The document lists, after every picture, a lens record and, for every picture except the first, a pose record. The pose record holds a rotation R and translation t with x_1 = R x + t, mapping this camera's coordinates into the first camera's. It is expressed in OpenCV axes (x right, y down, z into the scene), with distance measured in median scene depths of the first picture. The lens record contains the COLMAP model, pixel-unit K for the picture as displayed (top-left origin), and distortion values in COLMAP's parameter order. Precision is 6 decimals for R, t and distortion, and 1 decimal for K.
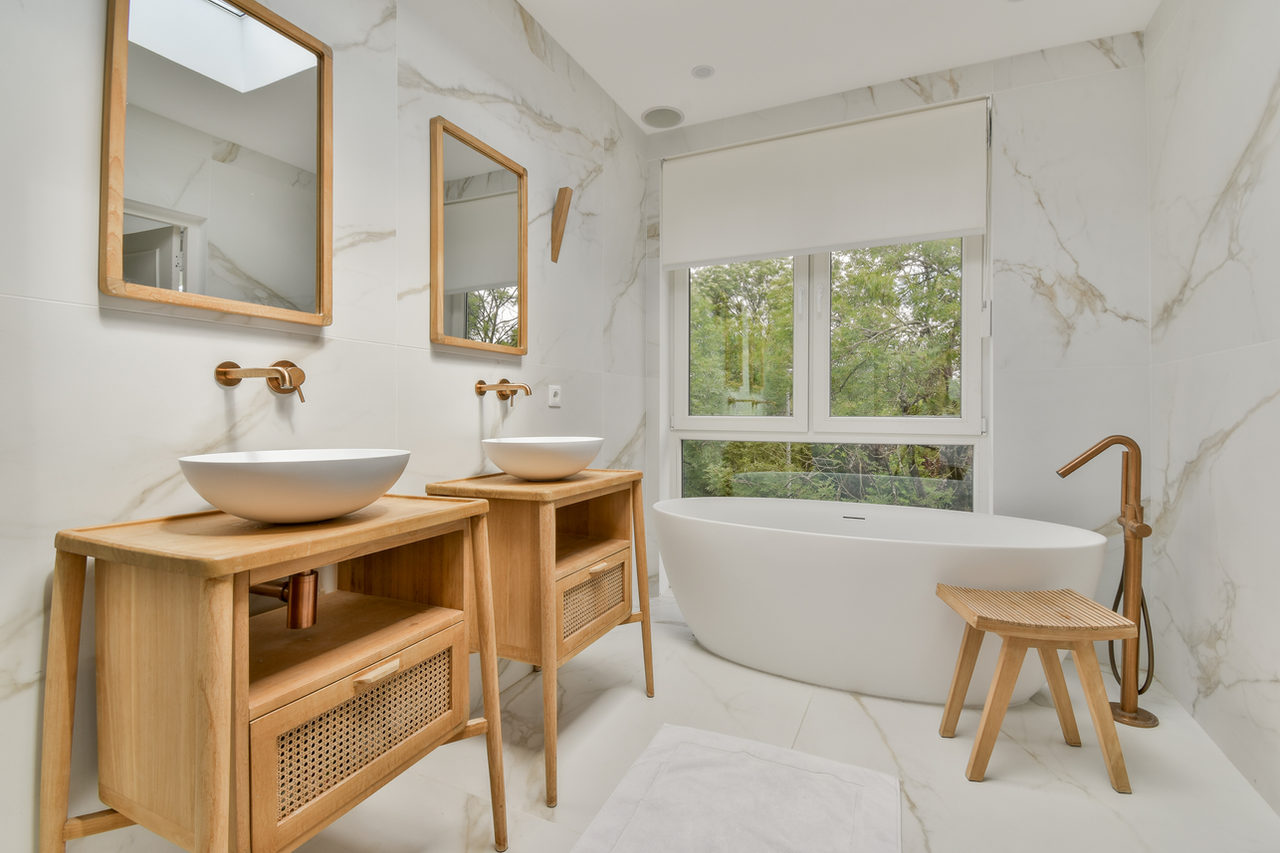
lens RADIAL K [[566.4, 0, 648.2], [0, 566.4, 414.6], [0, 0, 1]] dist [0.023854, -0.021421]
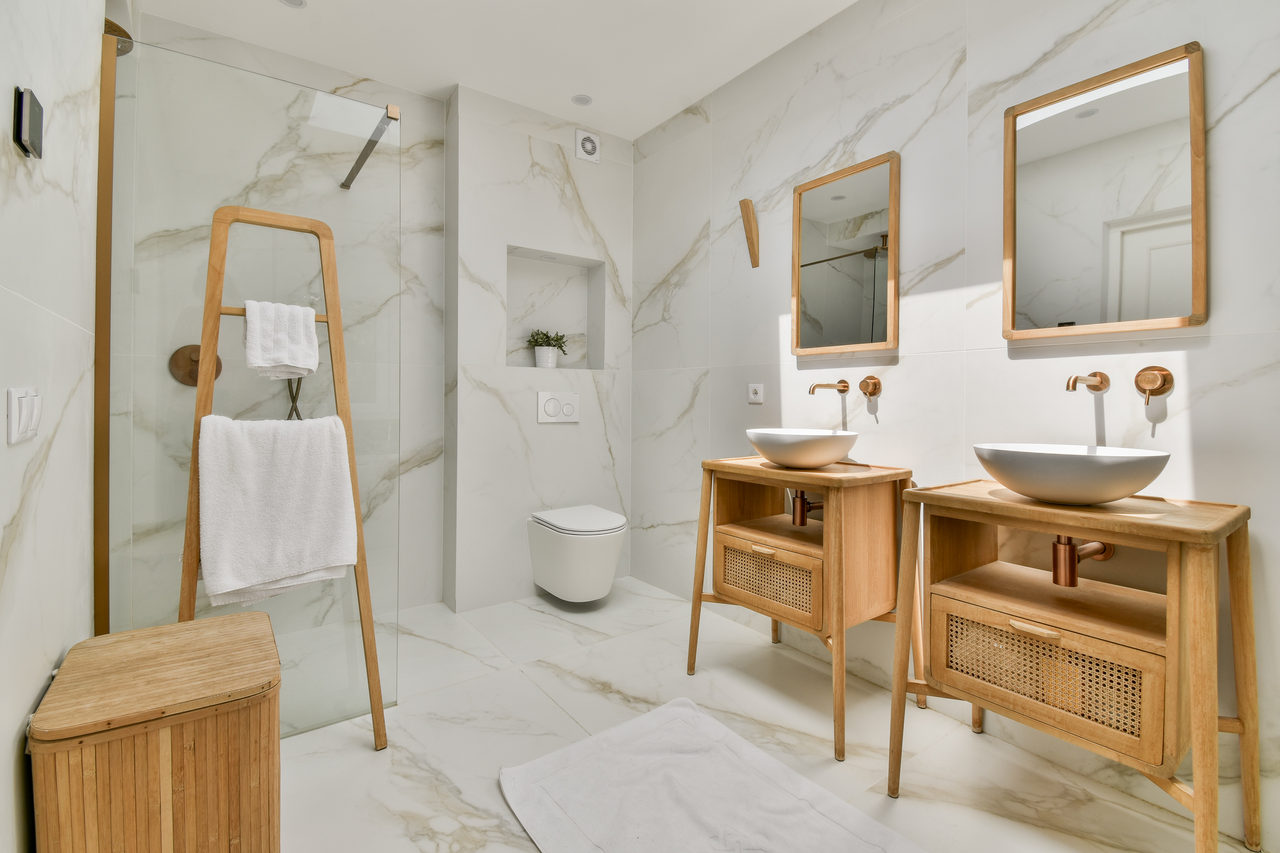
lens RADIAL K [[566.4, 0, 648.2], [0, 566.4, 414.6], [0, 0, 1]] dist [0.023854, -0.021421]
pose [[-0.464281, 0.013421, -0.885586, 0.893064], [-0.015648, 0.999605, 0.023353, -0.013624], [0.885550, 0.024700, -0.463888, 1.033530]]
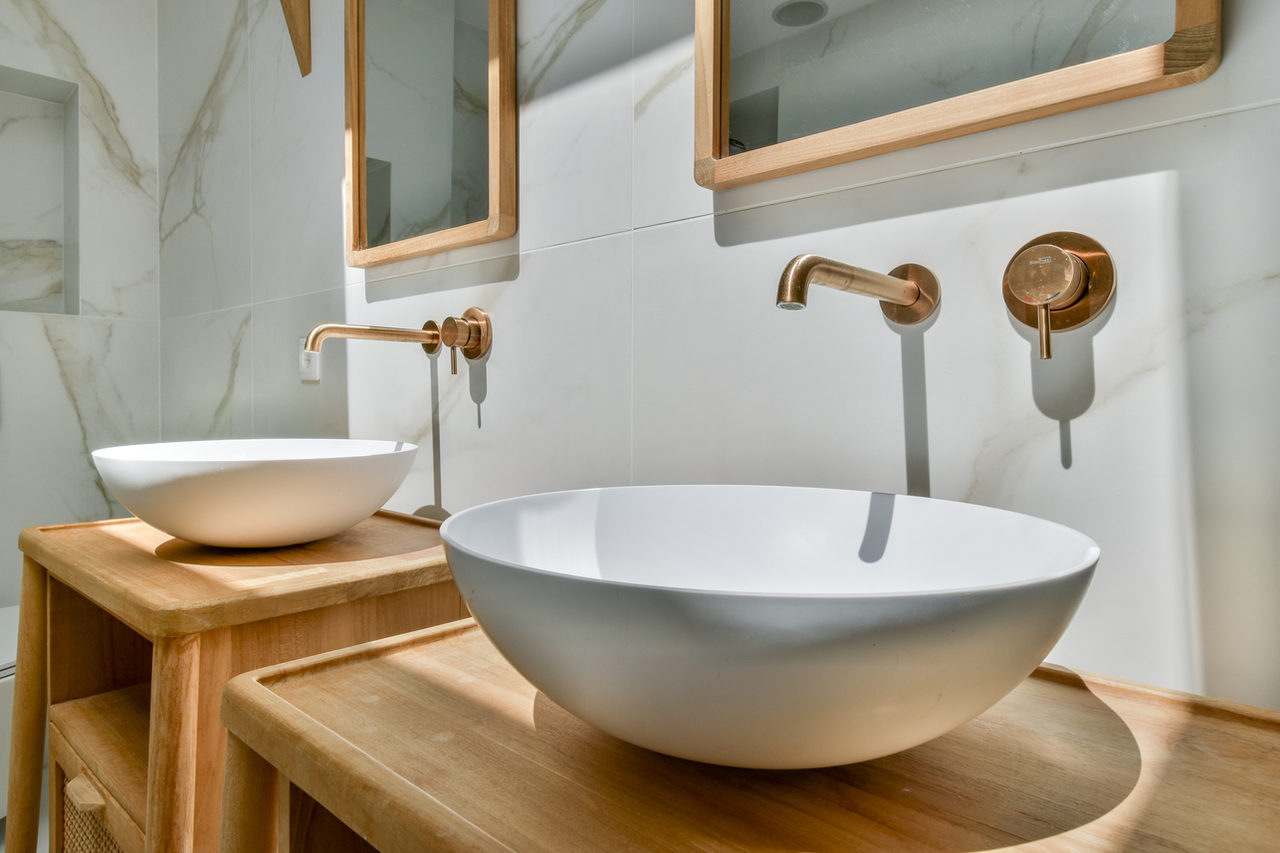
lens RADIAL K [[762.4, 0, 640.0], [0, 762.4, 426.5], [0, 0, 1]] dist [0.012970, -0.002165]
pose [[-0.295344, 0.032419, -0.954841, 0.096705], [-0.014612, 0.999154, 0.038443, 0.001251], [0.955279, 0.025306, -0.294621, 1.251856]]
